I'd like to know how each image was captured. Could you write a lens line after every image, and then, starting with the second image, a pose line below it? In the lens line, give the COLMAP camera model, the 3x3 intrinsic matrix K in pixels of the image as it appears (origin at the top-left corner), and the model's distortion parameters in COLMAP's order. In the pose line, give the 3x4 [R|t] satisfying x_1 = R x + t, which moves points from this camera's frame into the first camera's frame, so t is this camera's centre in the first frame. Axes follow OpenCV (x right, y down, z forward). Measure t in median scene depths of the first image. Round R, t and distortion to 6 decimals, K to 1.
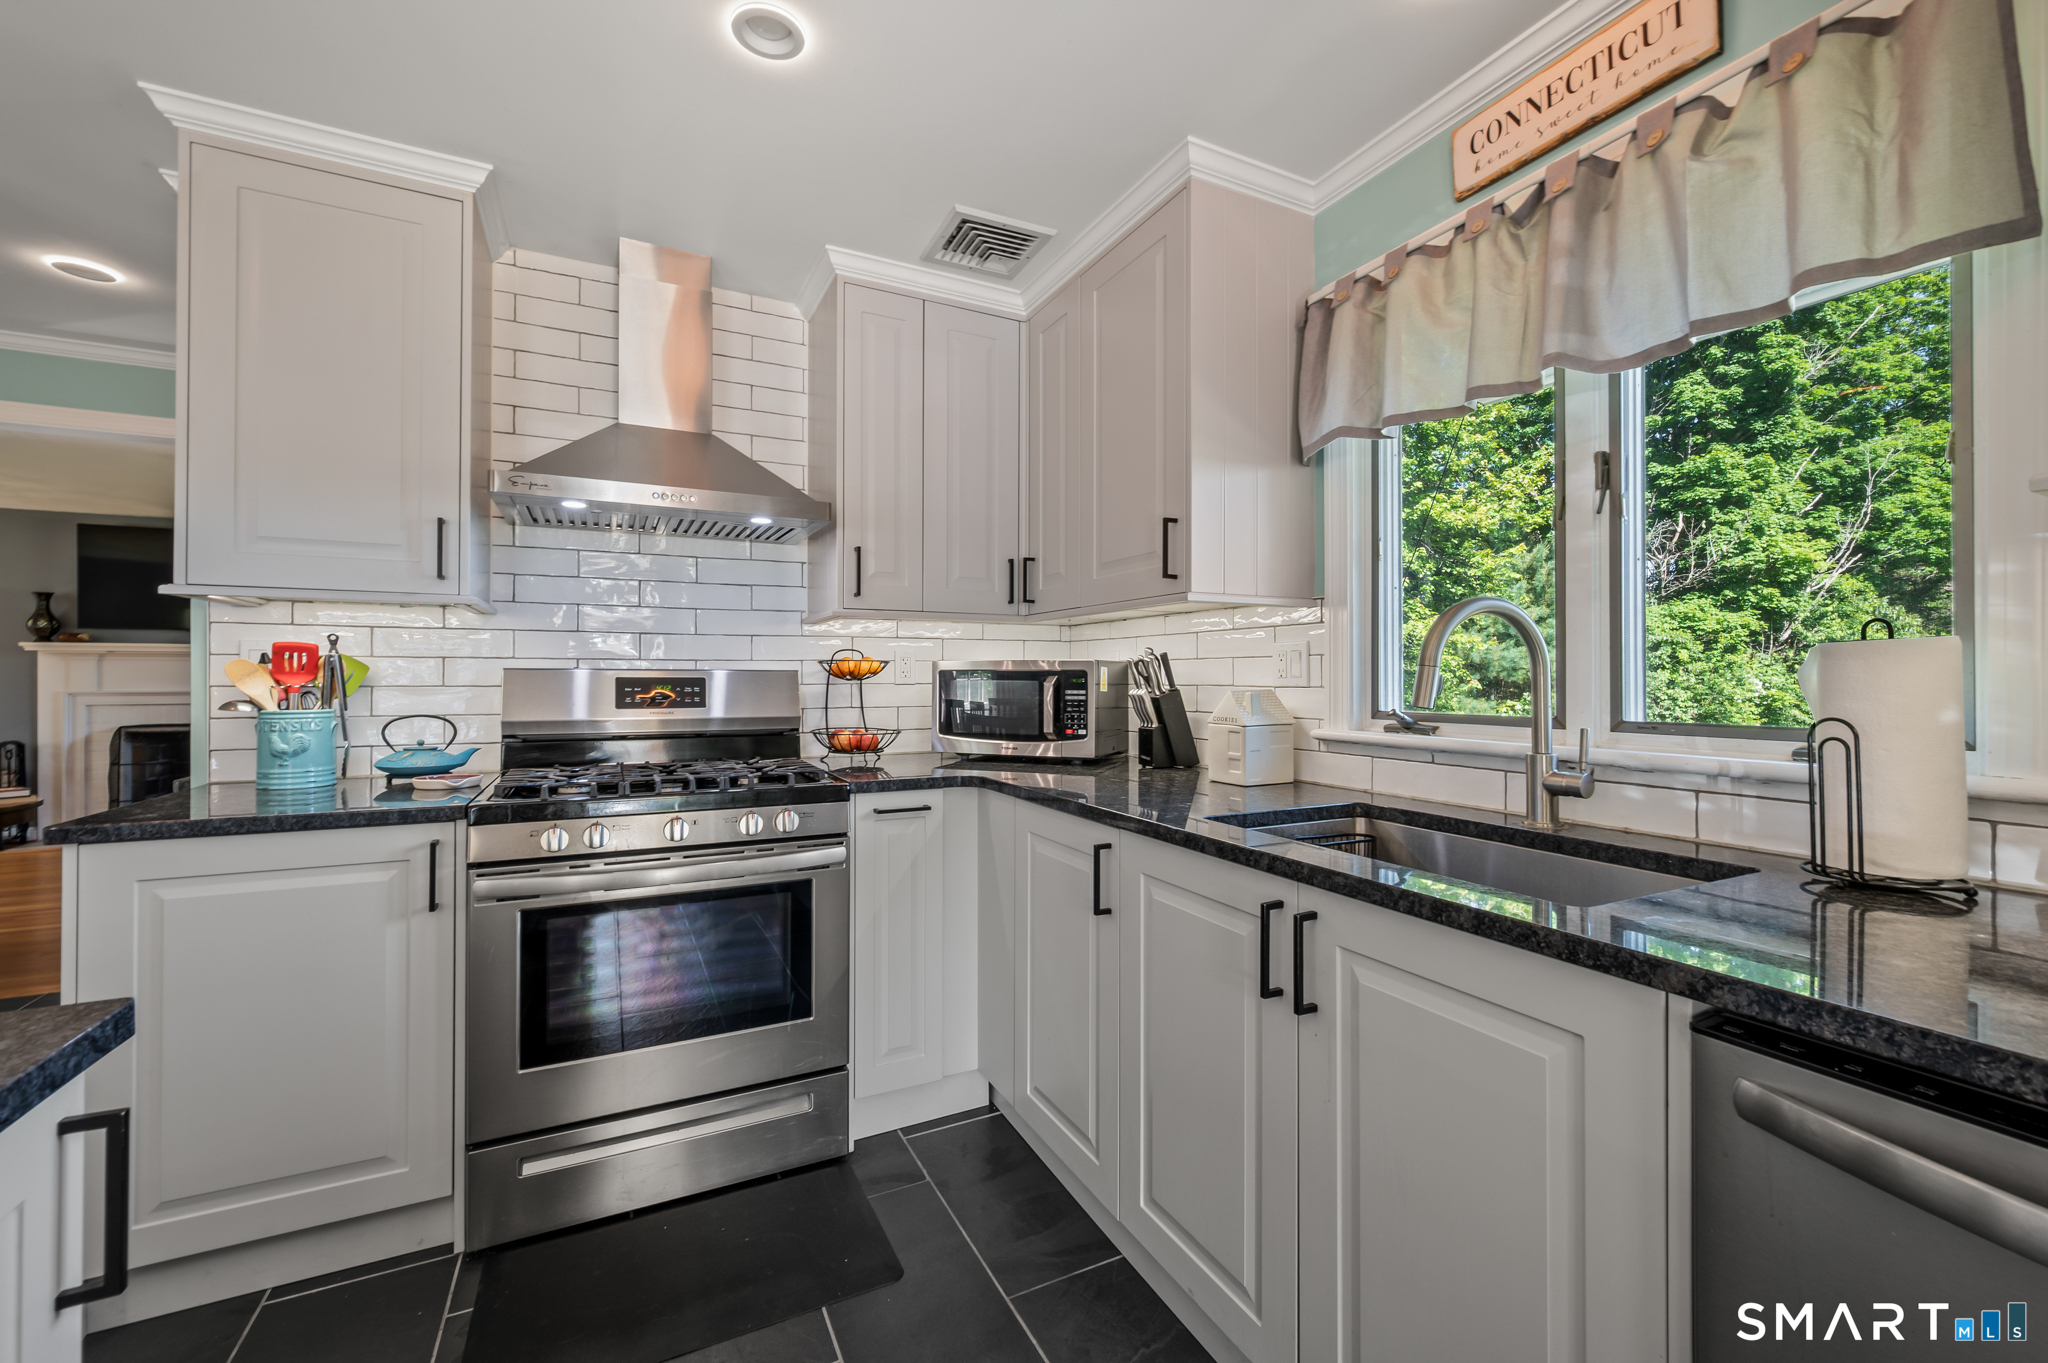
lens RADIAL K [[824.4, 0, 1016.4], [0, 824.4, 673.3], [0, 0, 1]] dist [0.001068, 0.000074]
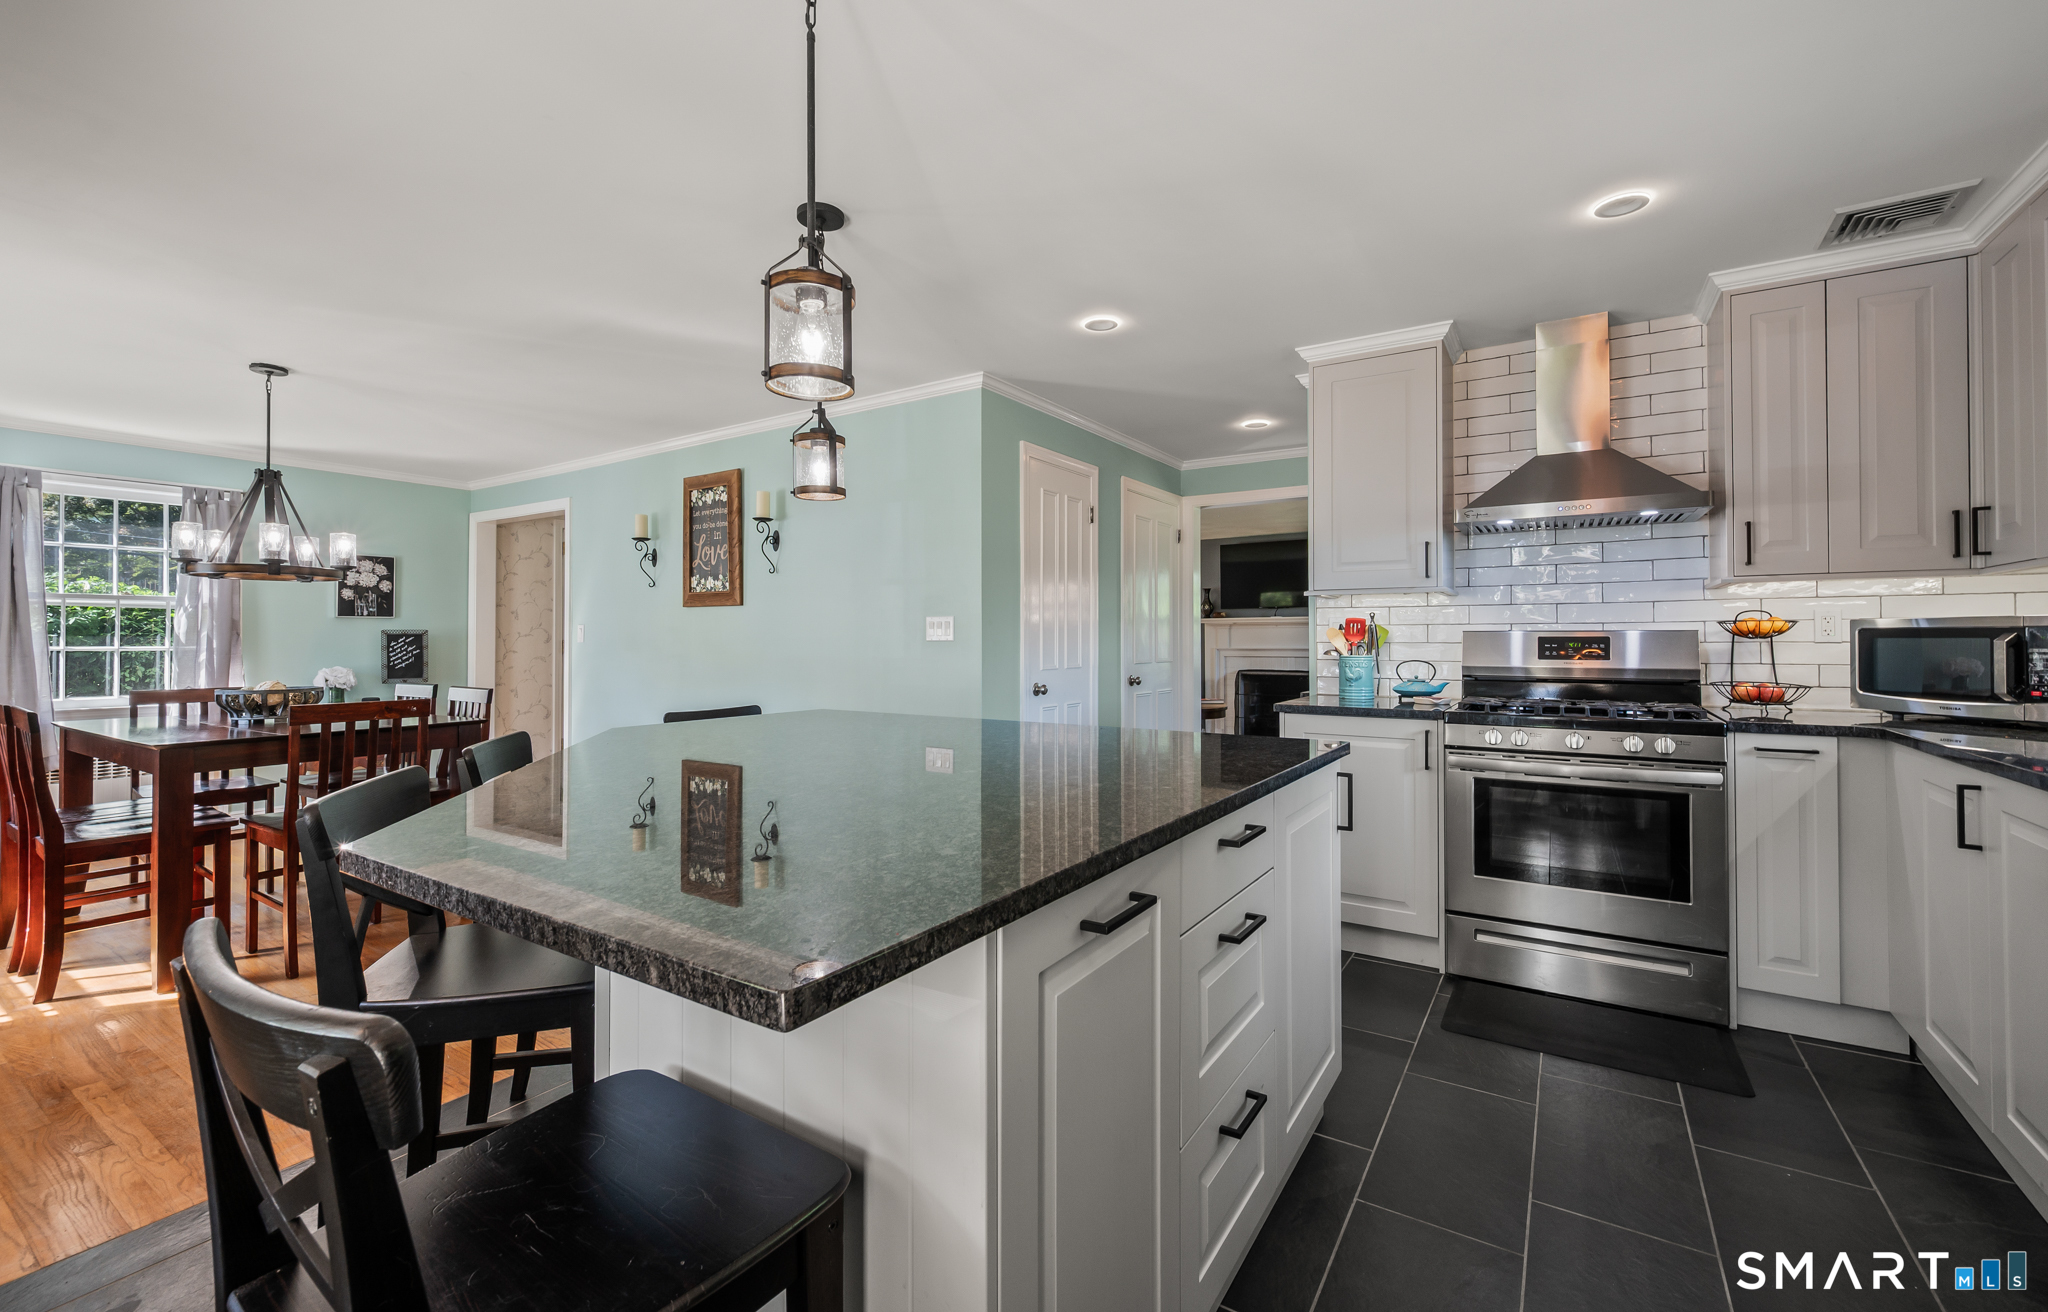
lens RADIAL K [[851.2, 0, 1072.1], [0, 851.2, 629.0], [0, 0, 1]] dist [-0.016230, 0.003761]
pose [[0.548768, -0.012698, -0.835878, 0.292350], [0.006430, 0.999919, -0.010969, 0.002842], [0.835950, 0.000644, 0.548806, -0.464849]]
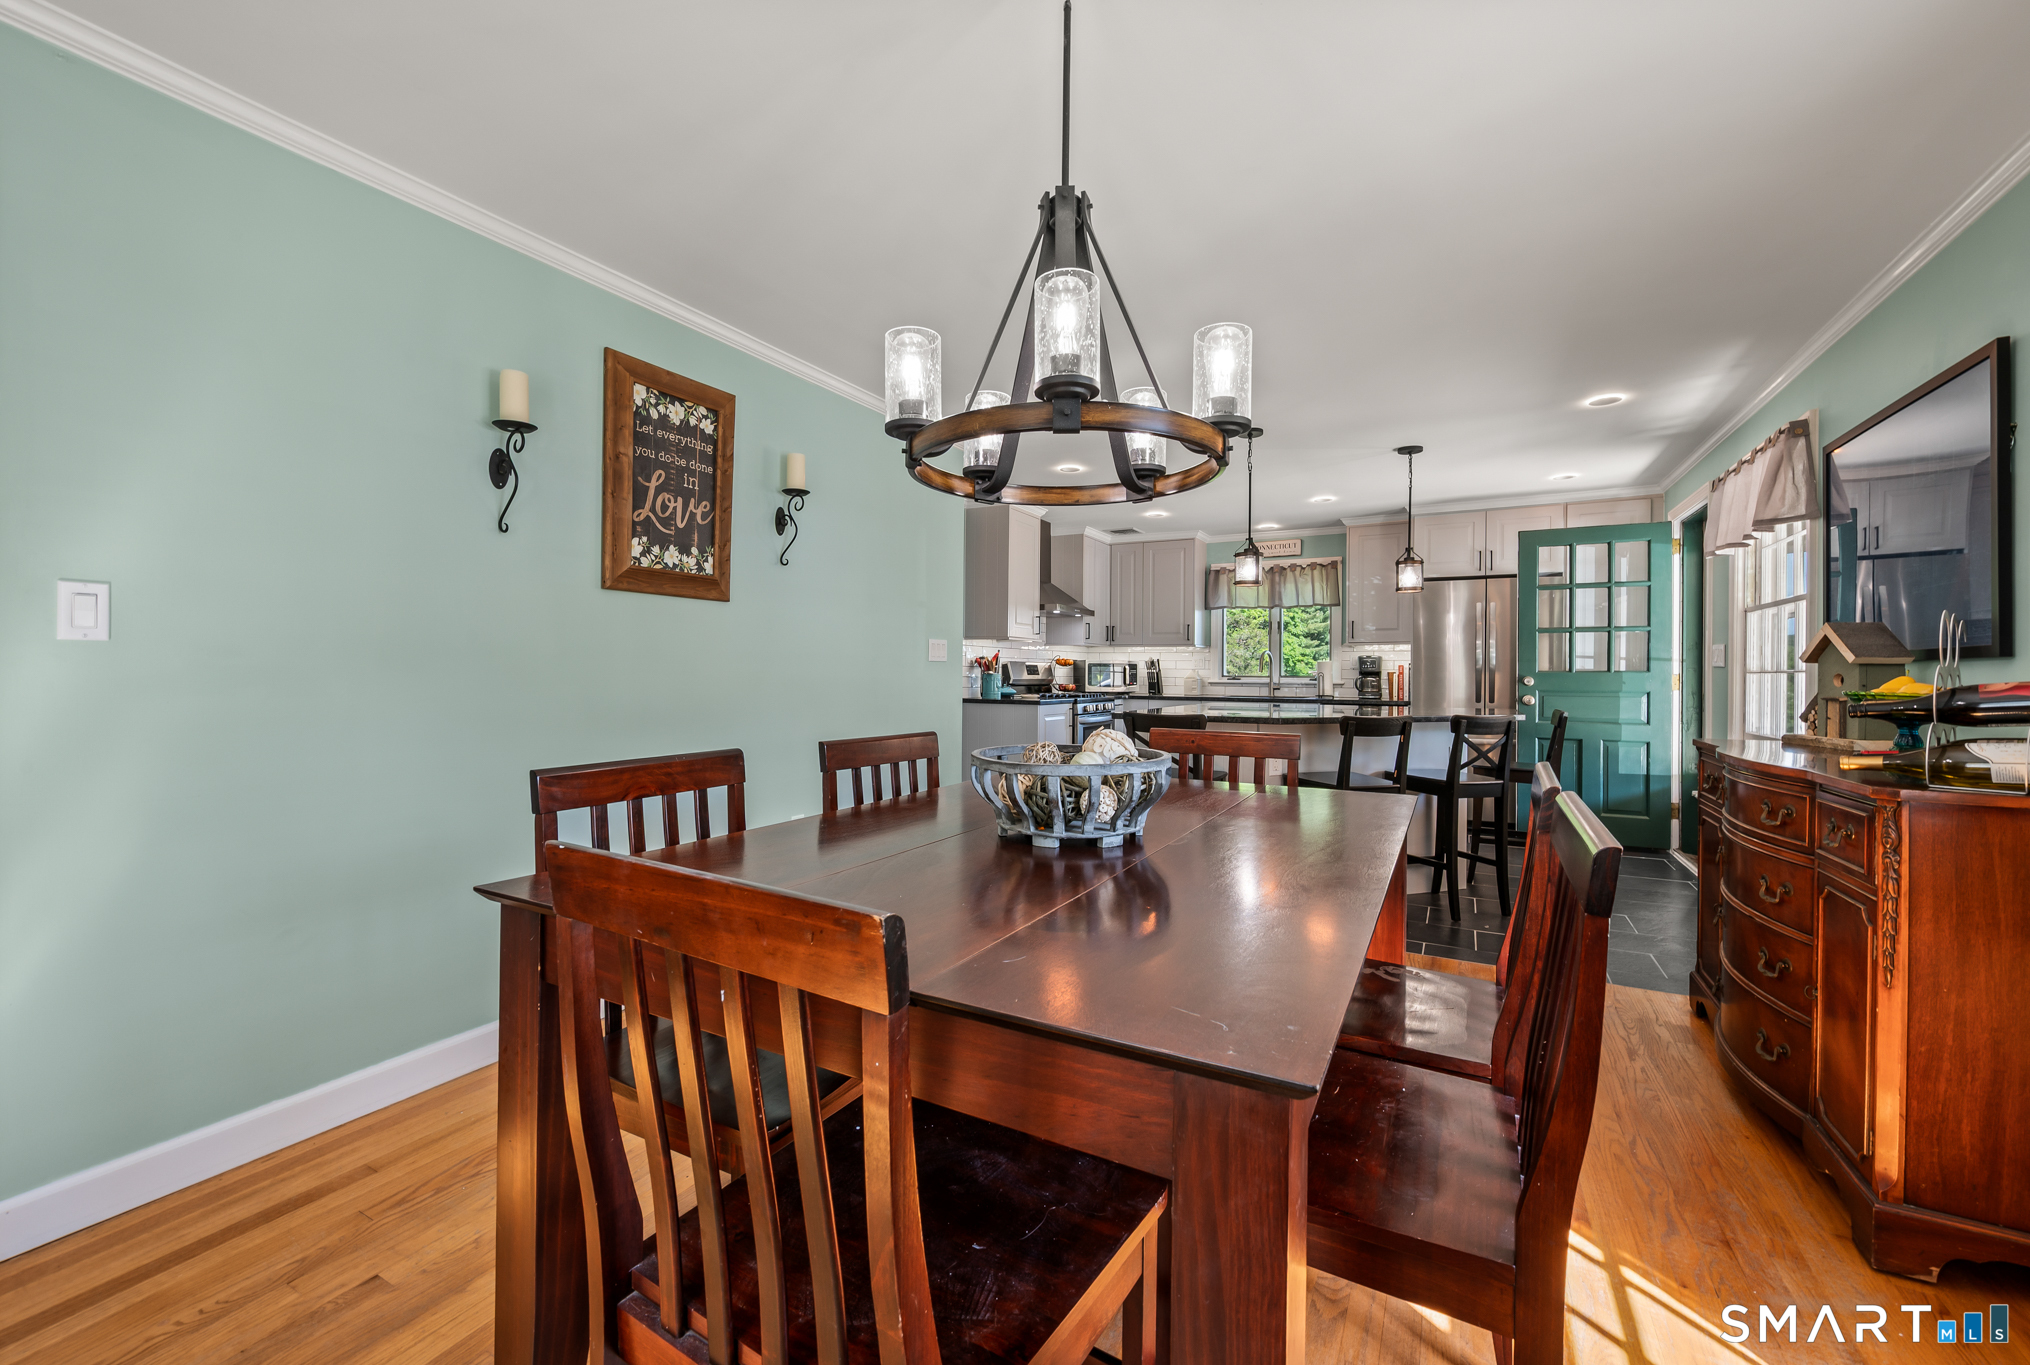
lens RADIAL K [[755.4, 0, 1053.6], [0, 755.4, 675.6], [0, 0, 1]] dist [-0.000379, -0.000043]
pose [[0.806362, 0.001709, 0.591420, -2.101305], [-0.008398, 0.999928, 0.008560, 0.021429], [-0.591363, -0.011869, 0.806318, -1.277539]]
